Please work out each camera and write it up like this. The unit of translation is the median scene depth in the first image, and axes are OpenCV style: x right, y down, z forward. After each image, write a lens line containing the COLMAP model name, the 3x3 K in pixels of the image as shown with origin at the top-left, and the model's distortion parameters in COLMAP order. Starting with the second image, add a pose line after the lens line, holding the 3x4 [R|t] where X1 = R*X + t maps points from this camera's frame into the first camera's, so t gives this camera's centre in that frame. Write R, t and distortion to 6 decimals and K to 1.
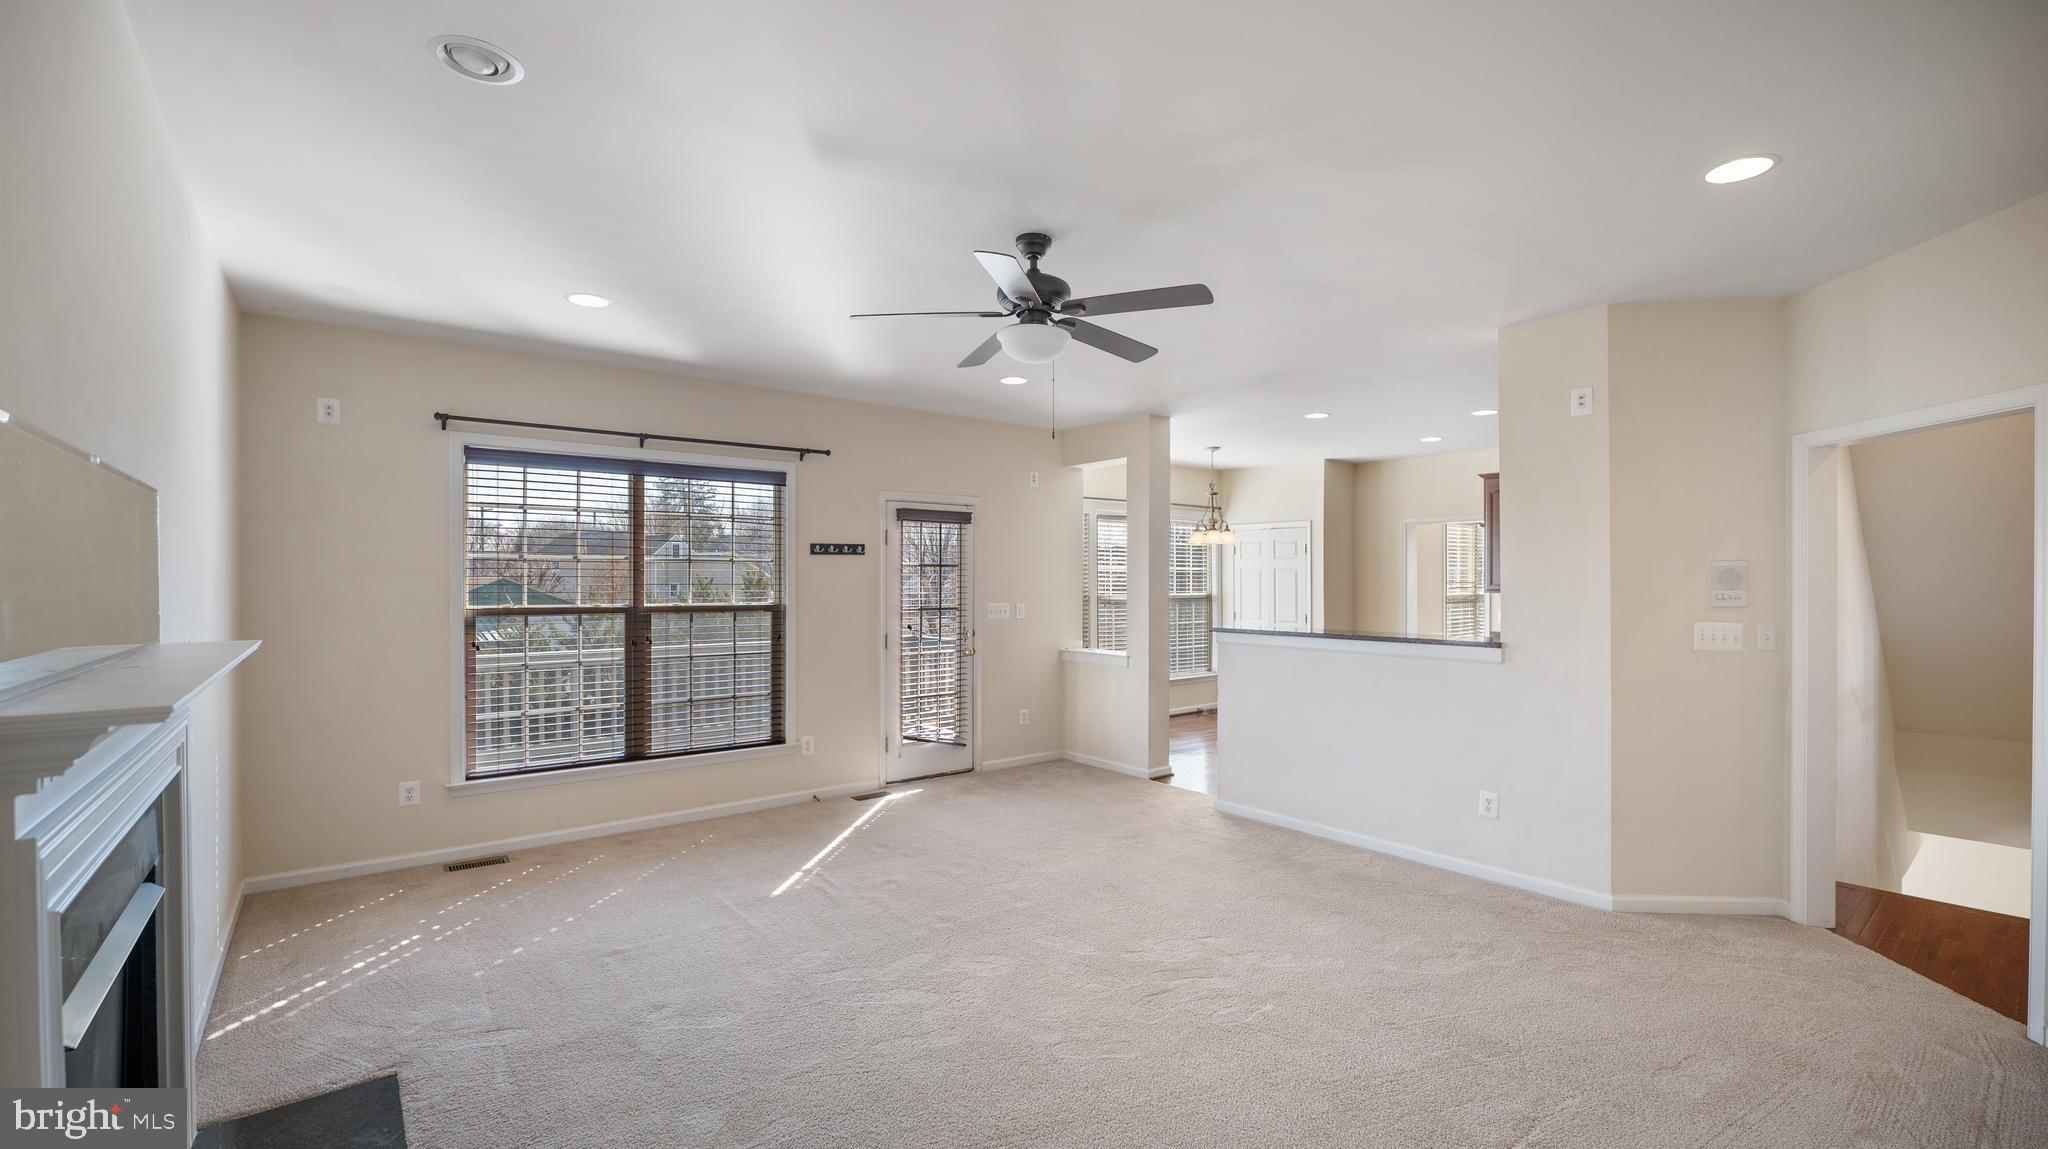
lens RADIAL K [[850.5, 0, 1020.3], [0, 850.5, 582.2], [0, 0, 1]] dist [0.014977, -0.000423]
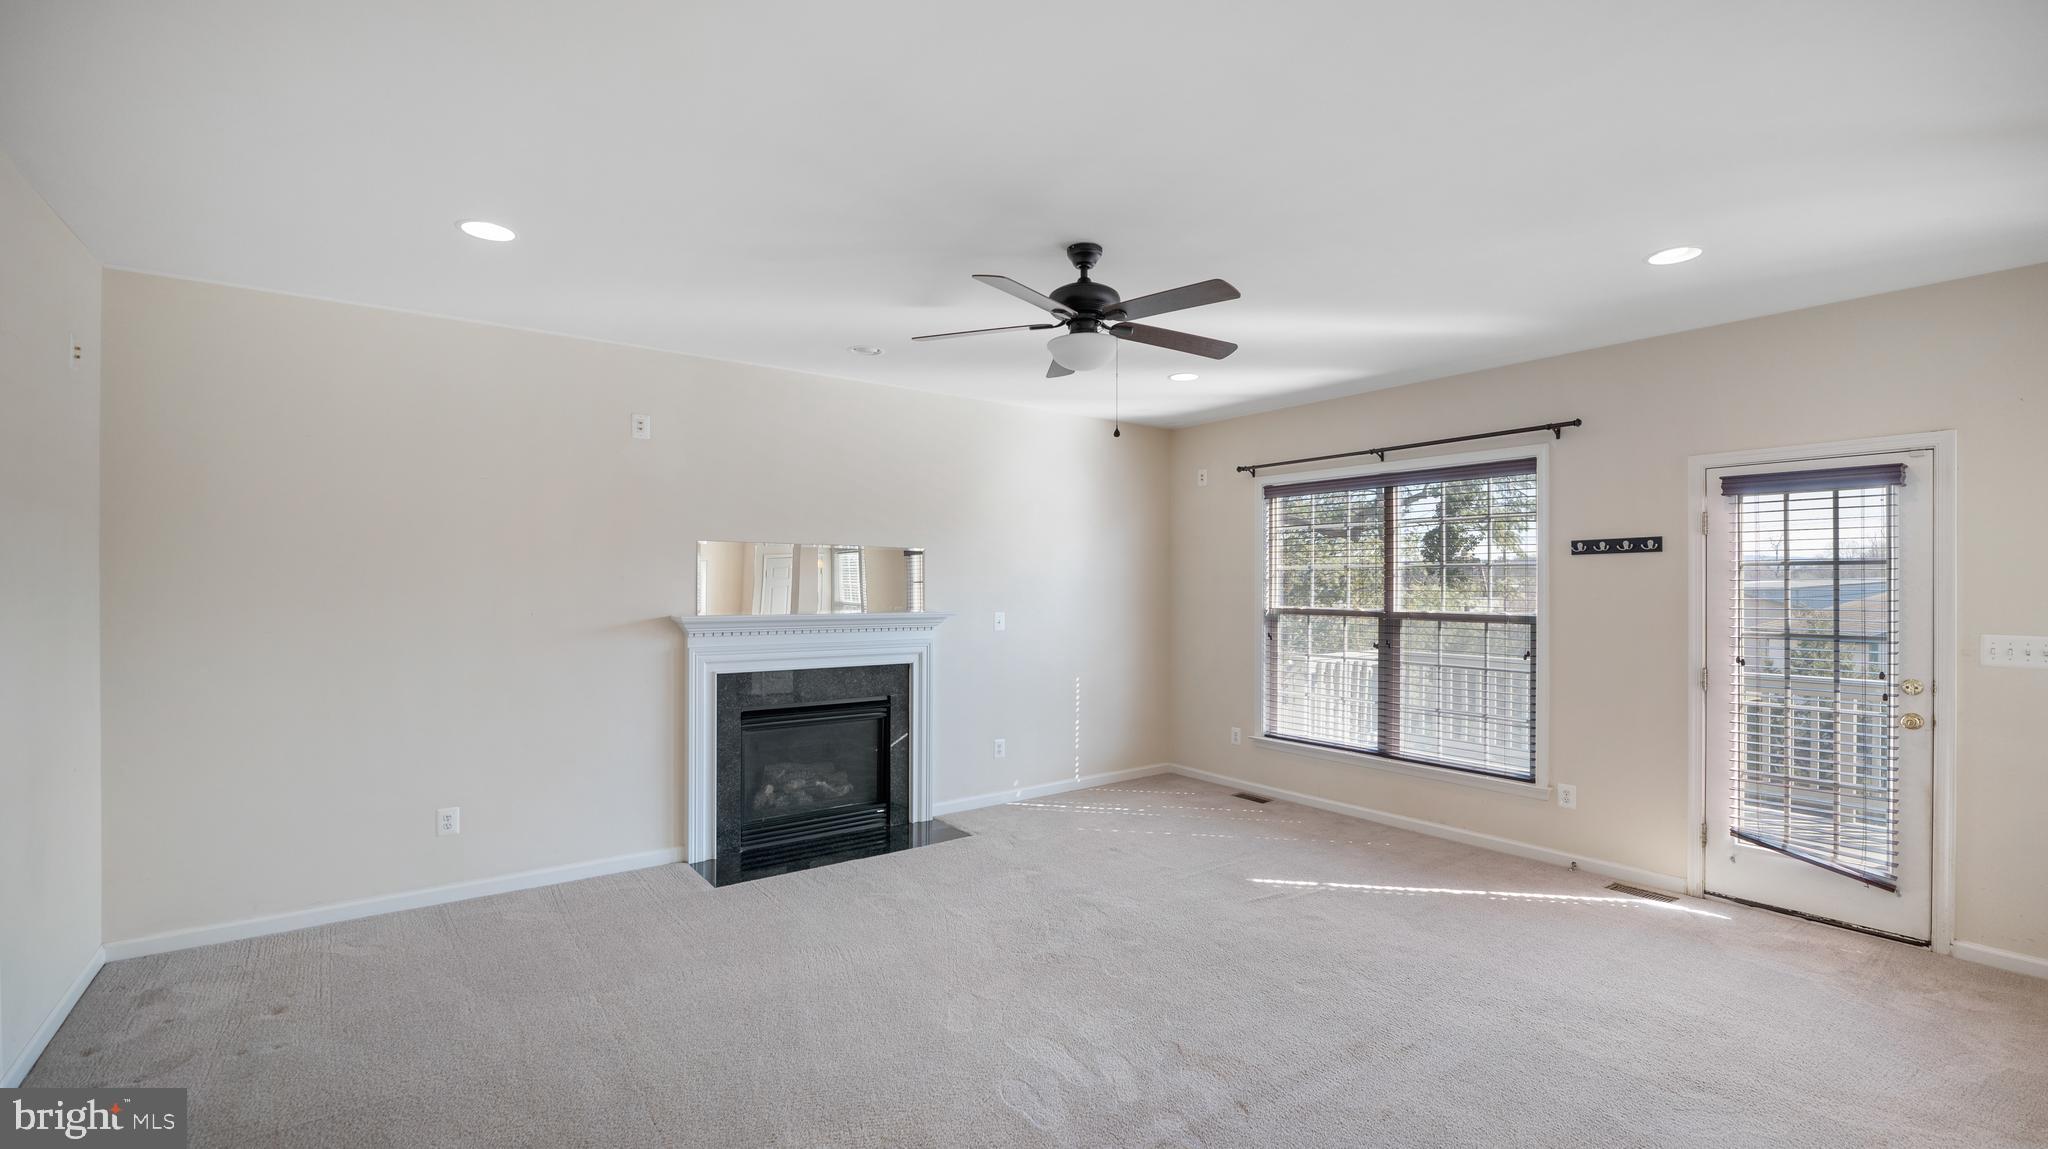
lens RADIAL K [[854.9, 0, 1024.0], [0, 854.9, 574.5], [0, 0, 1]] dist [0.000129, -0.000160]
pose [[0.001954, -0.013333, -0.999909, 0.601803], [-0.006077, 0.999892, -0.013345, -0.000423], [0.999980, 0.006102, 0.001873, 0.542903]]
